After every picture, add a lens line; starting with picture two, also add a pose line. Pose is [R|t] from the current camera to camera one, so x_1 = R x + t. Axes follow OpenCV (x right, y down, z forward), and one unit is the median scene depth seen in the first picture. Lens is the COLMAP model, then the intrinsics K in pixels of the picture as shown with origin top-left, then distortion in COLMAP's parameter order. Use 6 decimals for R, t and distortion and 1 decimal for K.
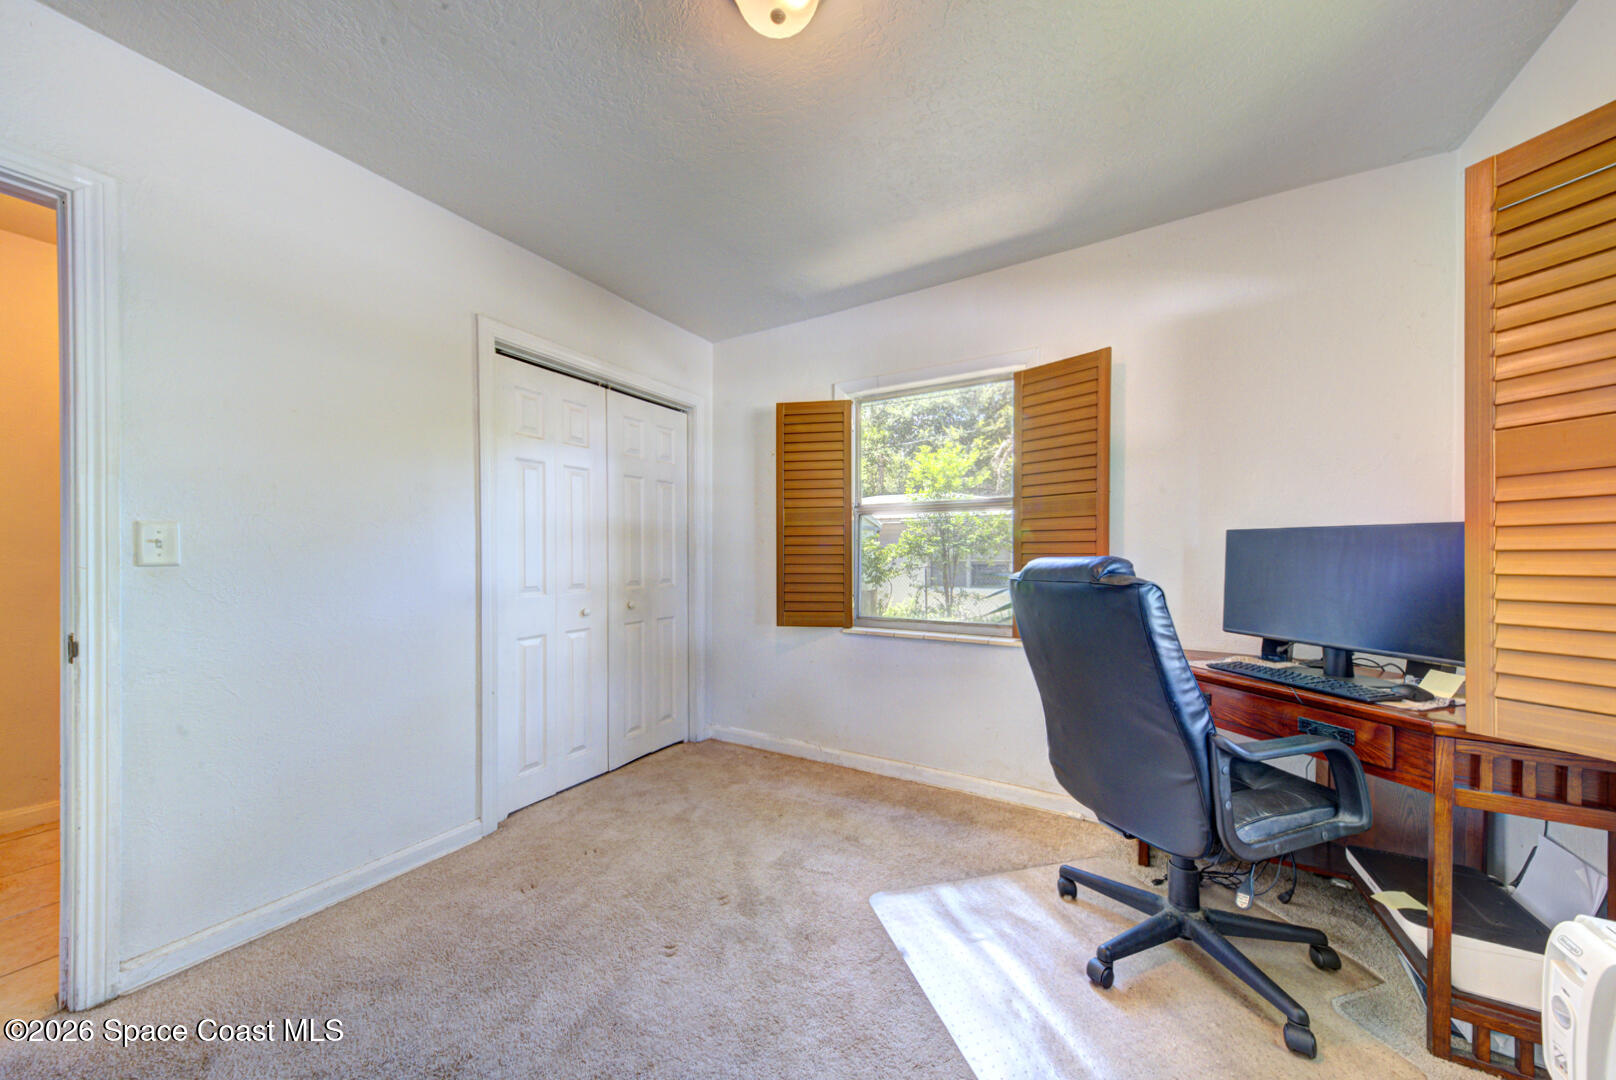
lens RADIAL K [[554.4, 0, 808.1], [0, 554.4, 554.2], [0, 0, 1]] dist [0.023677, -0.004499]
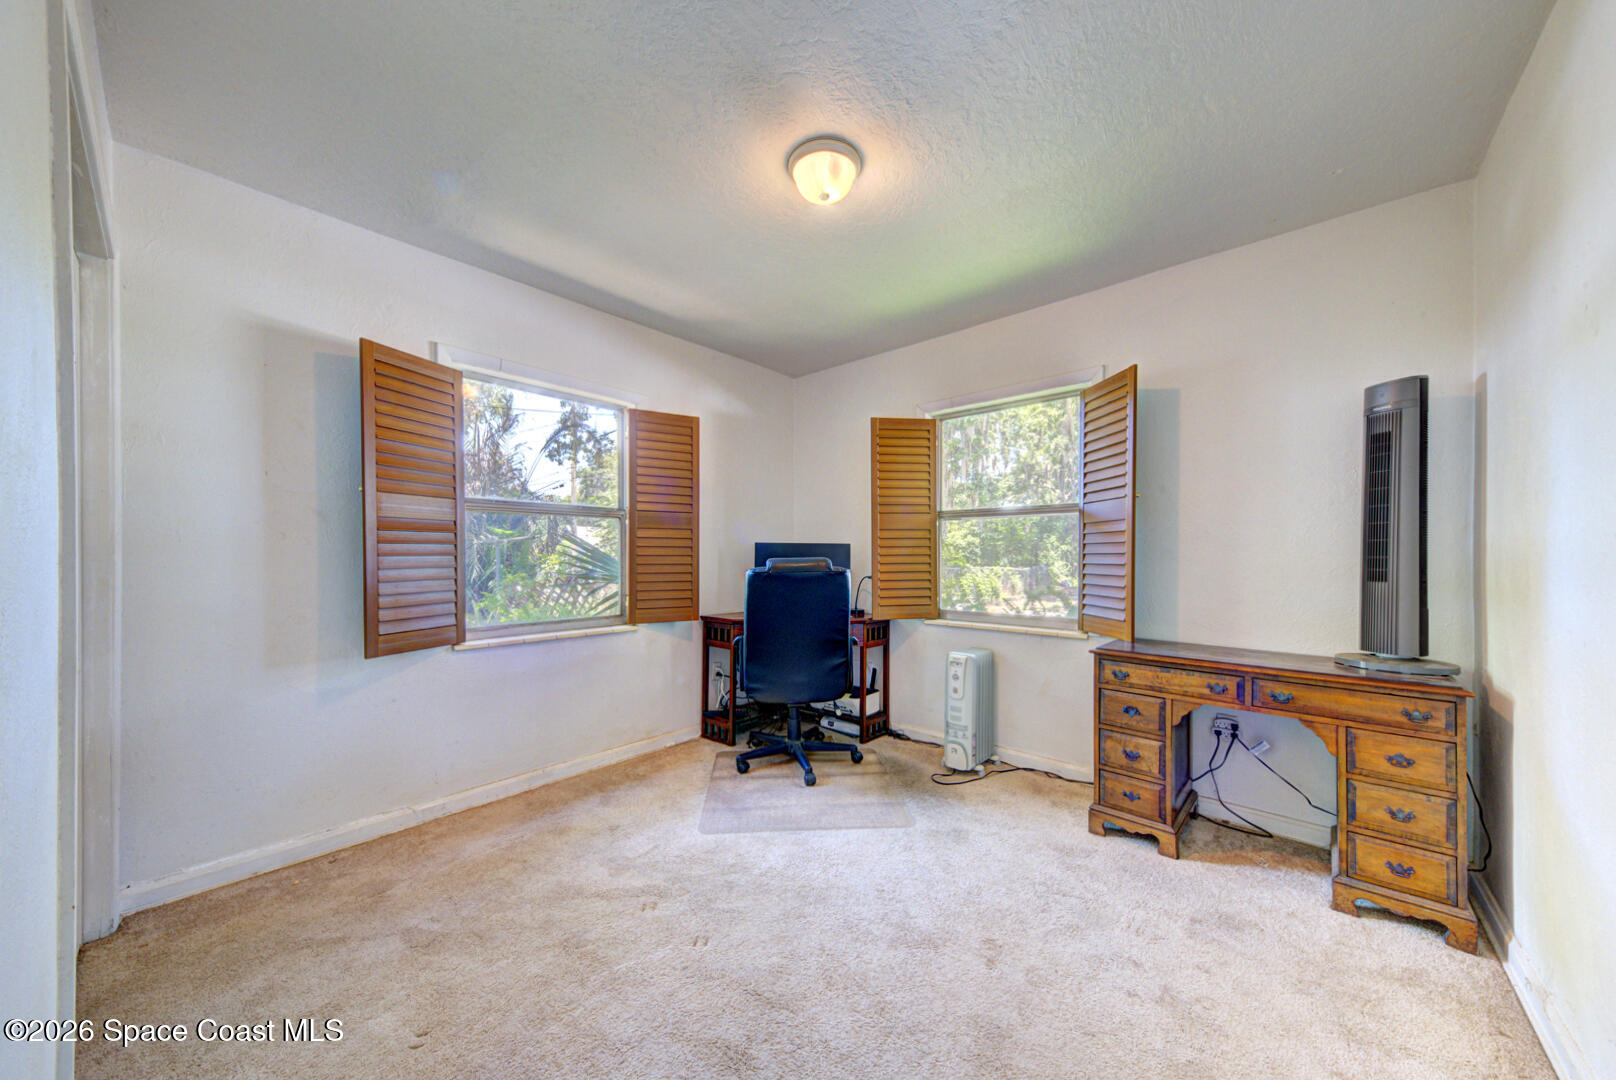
lens RADIAL K [[554.4, 0, 805.8], [0, 554.4, 551.0], [0, 0, 1]] dist [0.023677, -0.004499]
pose [[0.189768, 0.010049, 0.981777, -0.754278], [-0.001898, 0.999950, -0.009868, 0.001292], [-0.981827, 0.000009, 0.189778, 0.381712]]
